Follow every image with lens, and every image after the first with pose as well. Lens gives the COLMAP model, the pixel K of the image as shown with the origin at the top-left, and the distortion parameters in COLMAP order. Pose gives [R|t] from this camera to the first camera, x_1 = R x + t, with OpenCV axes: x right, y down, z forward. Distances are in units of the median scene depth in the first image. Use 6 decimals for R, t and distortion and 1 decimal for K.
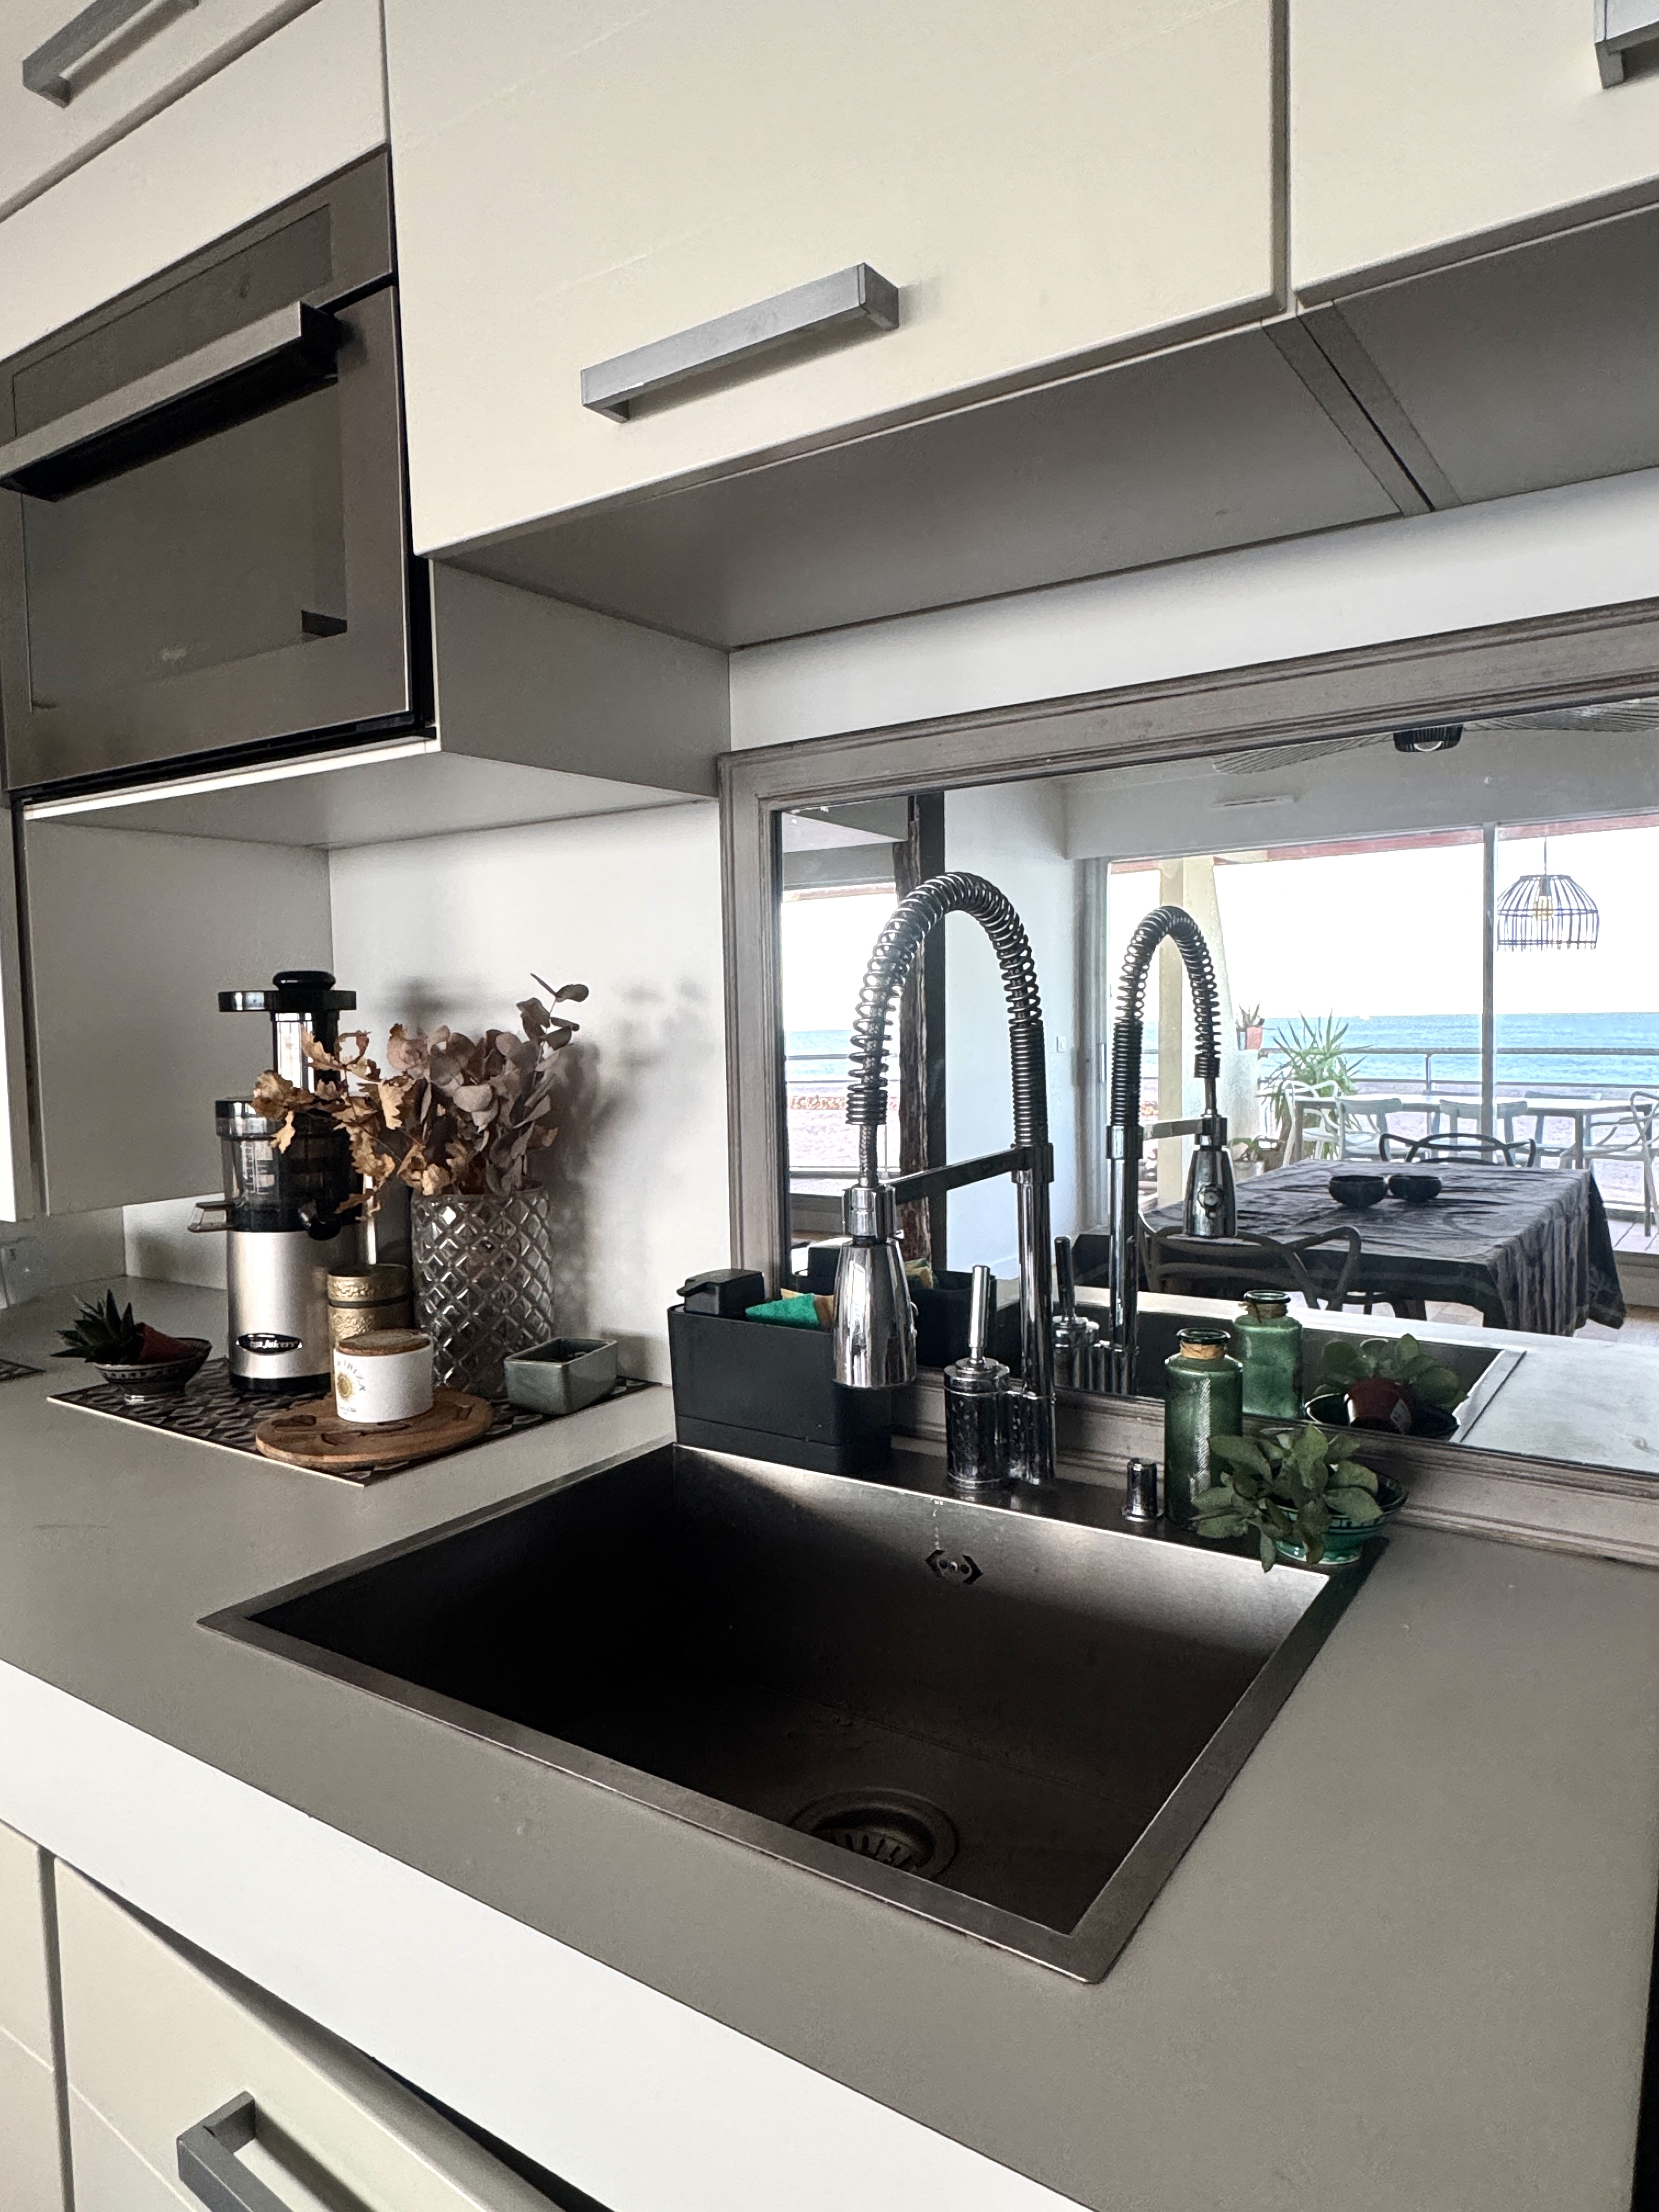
lens RADIAL K [[1352.9, 0, 842.5], [0, 1352.9, 1106.6], [0, 0, 1]] dist [-0.030647, -0.000377]
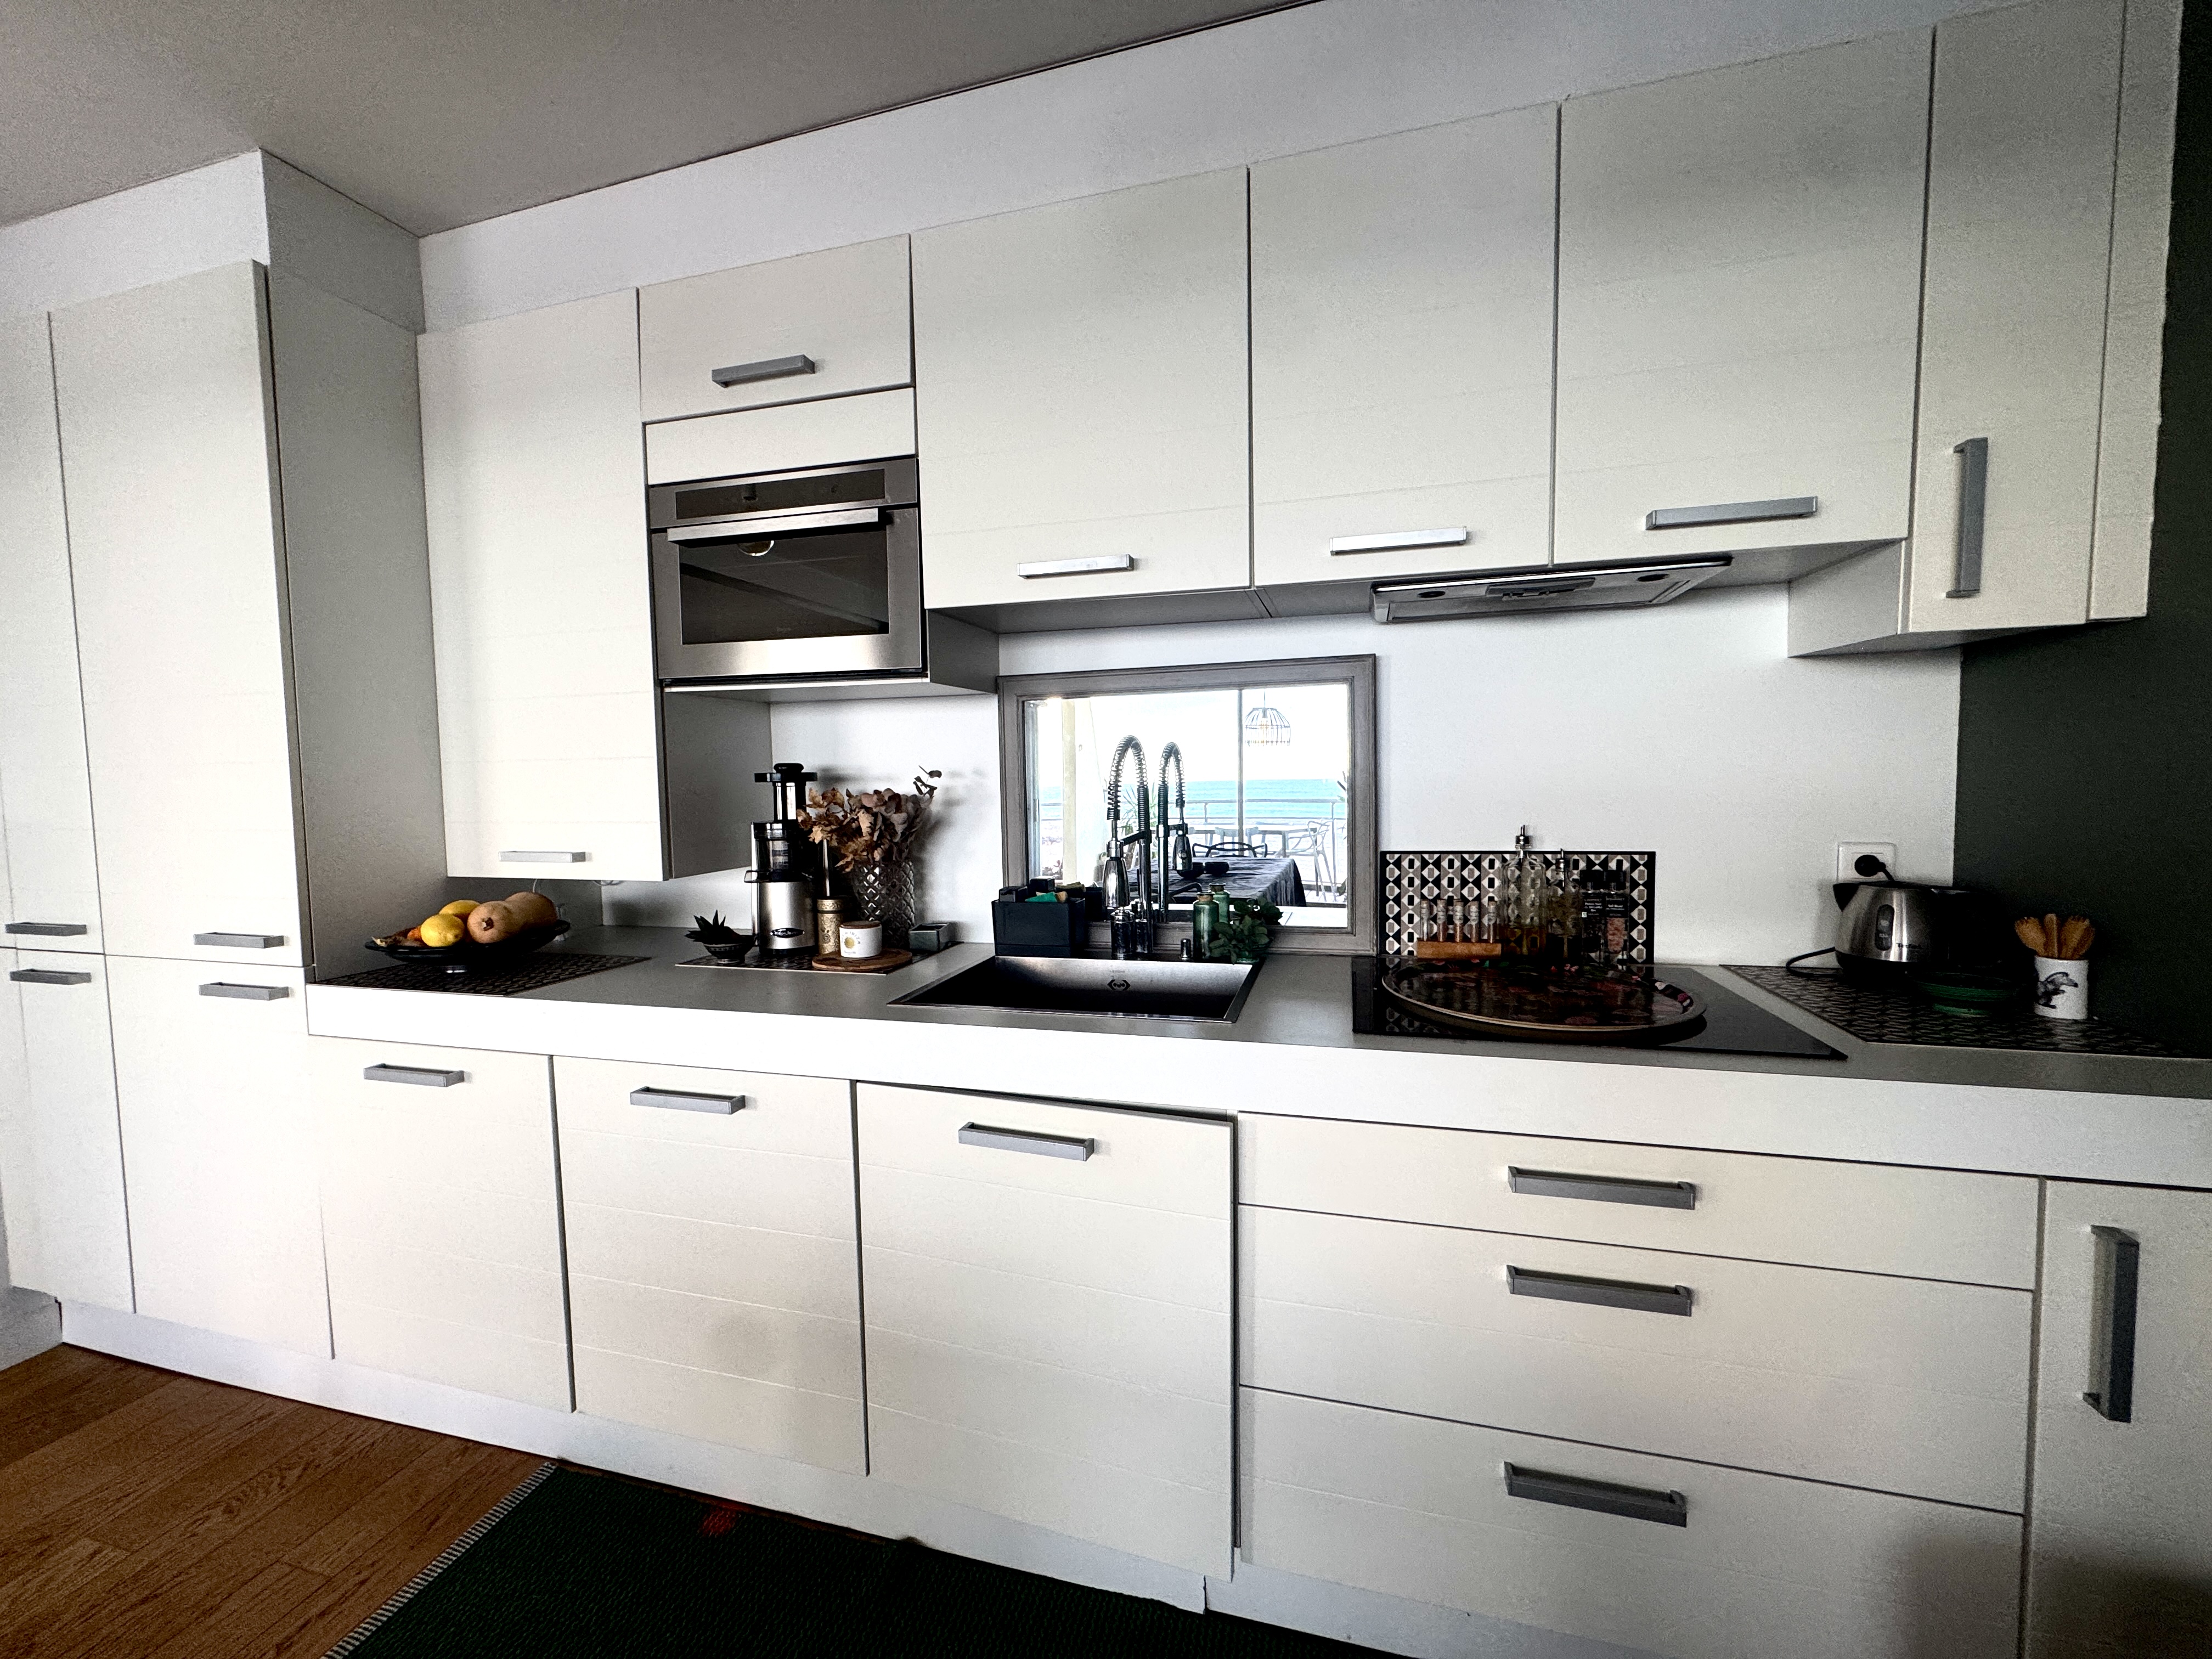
lens RADIAL K [[889.5, 0, 1106.9], [0, 889.5, 821.9], [0, 0, 1]] dist [-0.000400, -0.000003]
pose [[0.949291, -0.014674, 0.314057, -0.385227], [0.021251, 0.999621, -0.017528, 0.031789], [-0.313681, 0.023314, 0.949242, -0.548784]]
